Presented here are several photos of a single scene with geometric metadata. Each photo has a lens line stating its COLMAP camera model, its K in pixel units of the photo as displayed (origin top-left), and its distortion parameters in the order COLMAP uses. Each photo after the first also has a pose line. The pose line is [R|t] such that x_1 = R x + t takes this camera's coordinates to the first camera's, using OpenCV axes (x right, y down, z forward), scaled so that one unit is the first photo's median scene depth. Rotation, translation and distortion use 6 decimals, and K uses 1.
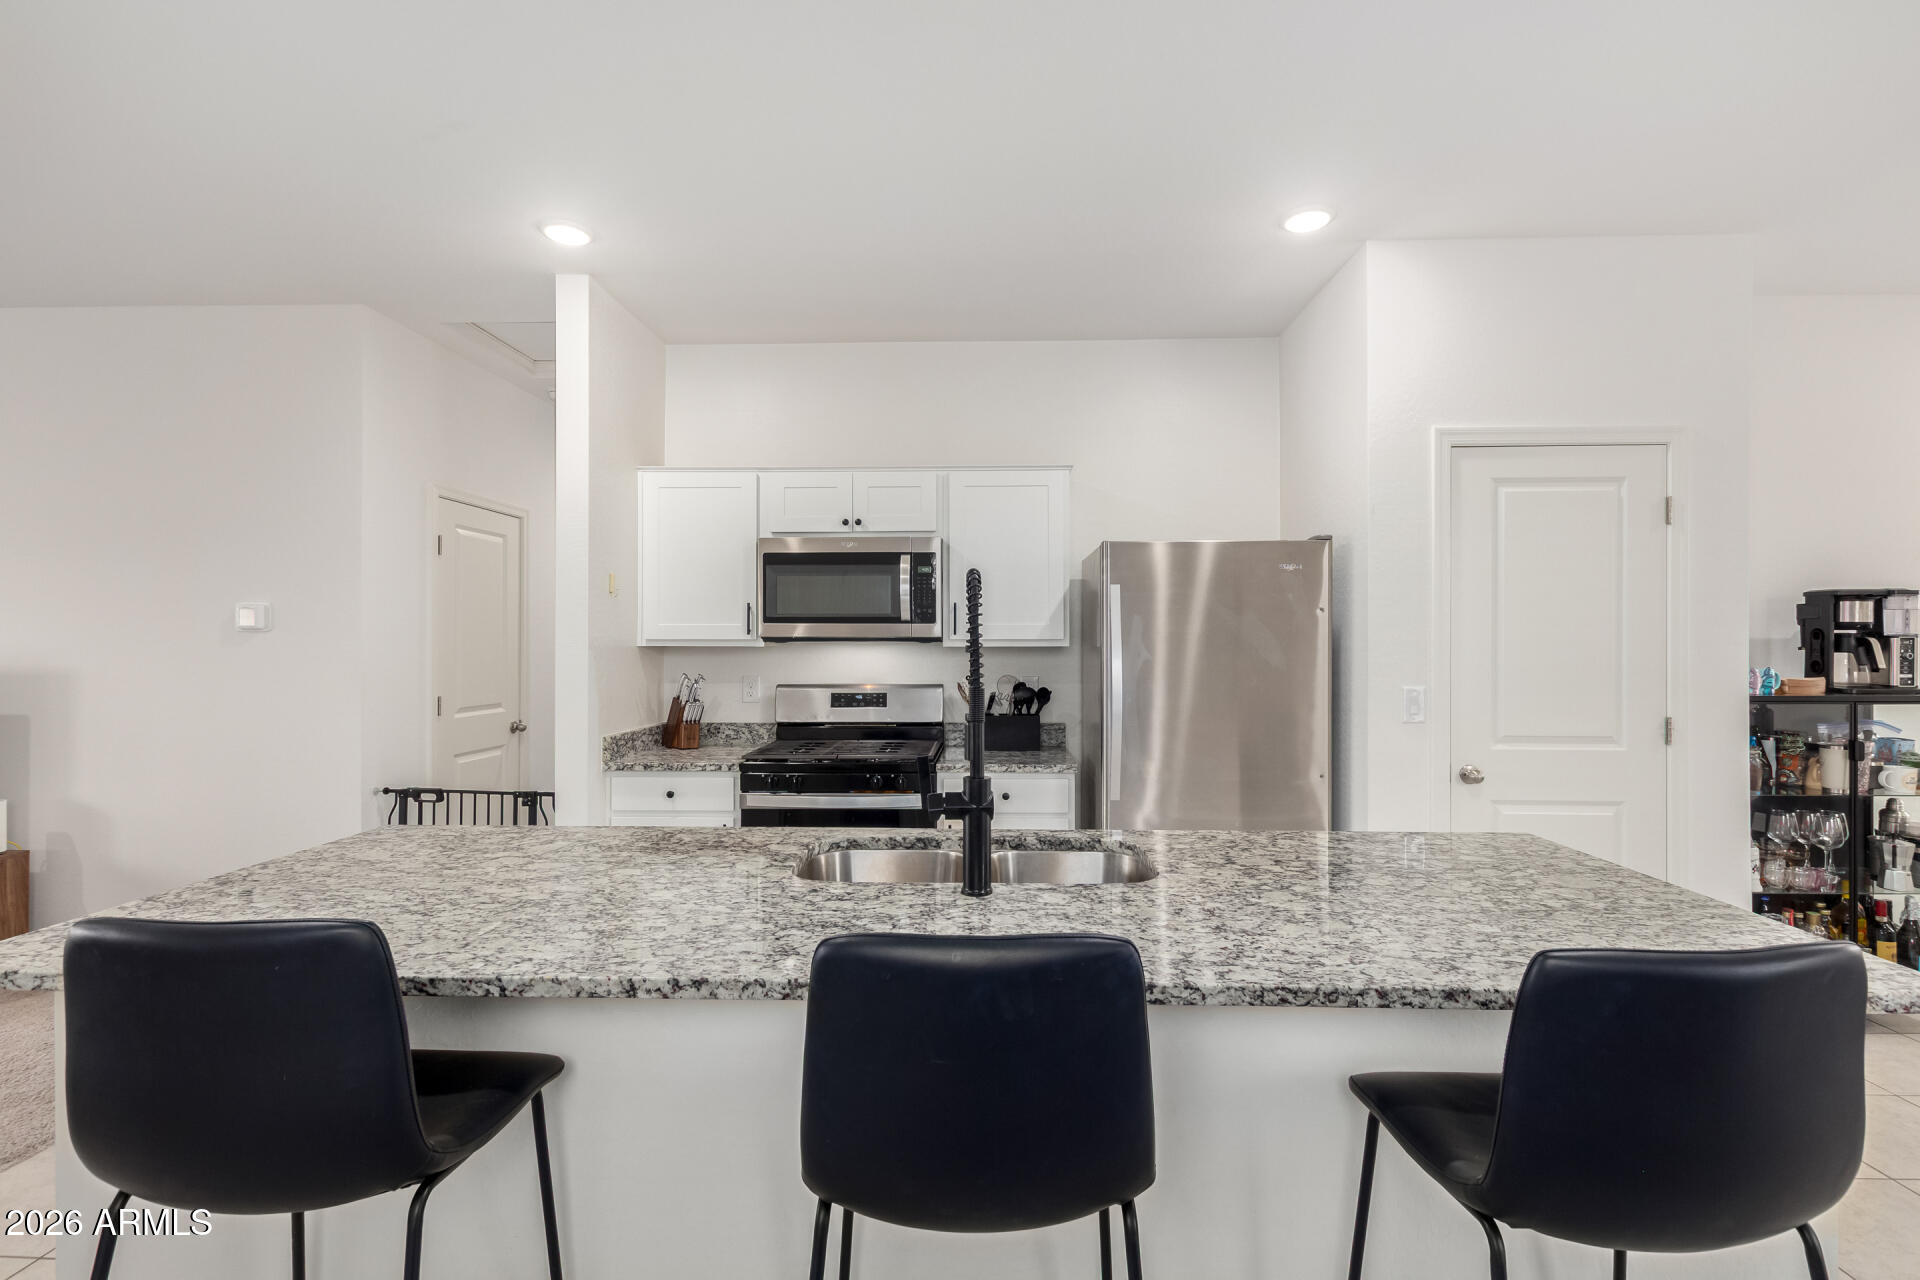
lens RADIAL K [[887.3, 0, 960.0], [0, 887.3, 640.0], [0, 0, 1]] dist [-0.000042, -0.000079]
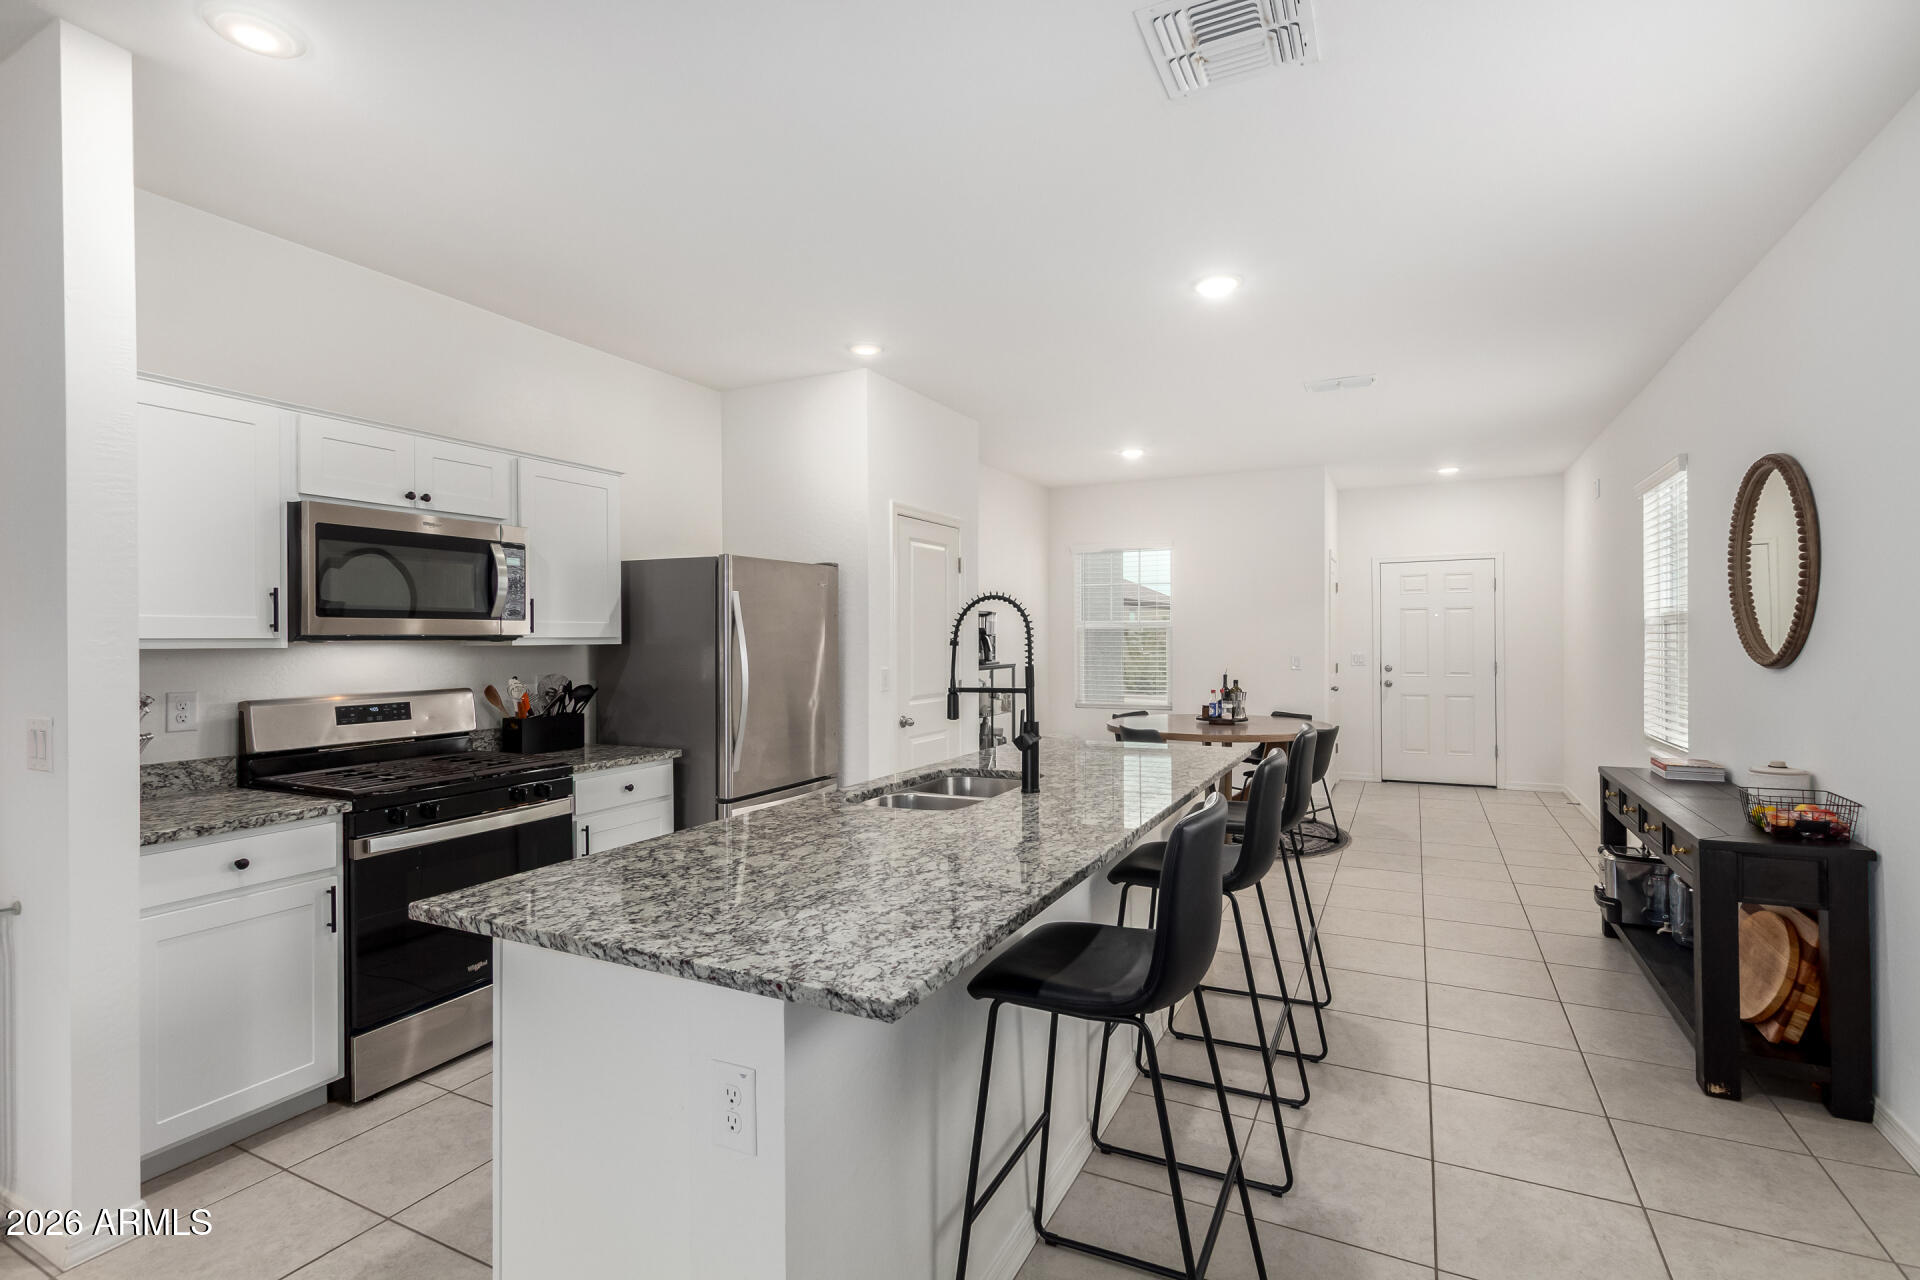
lens RADIAL K [[887.3, 0, 960.0], [0, 887.3, 640.0], [0, 0, 1]] dist [-0.000042, -0.000079]
pose [[0.419226, -0.004277, 0.907872, -0.662156], [0.002103, 0.999991, 0.003739, -0.000763], [-0.907879, 0.000342, 0.419231, 0.191277]]
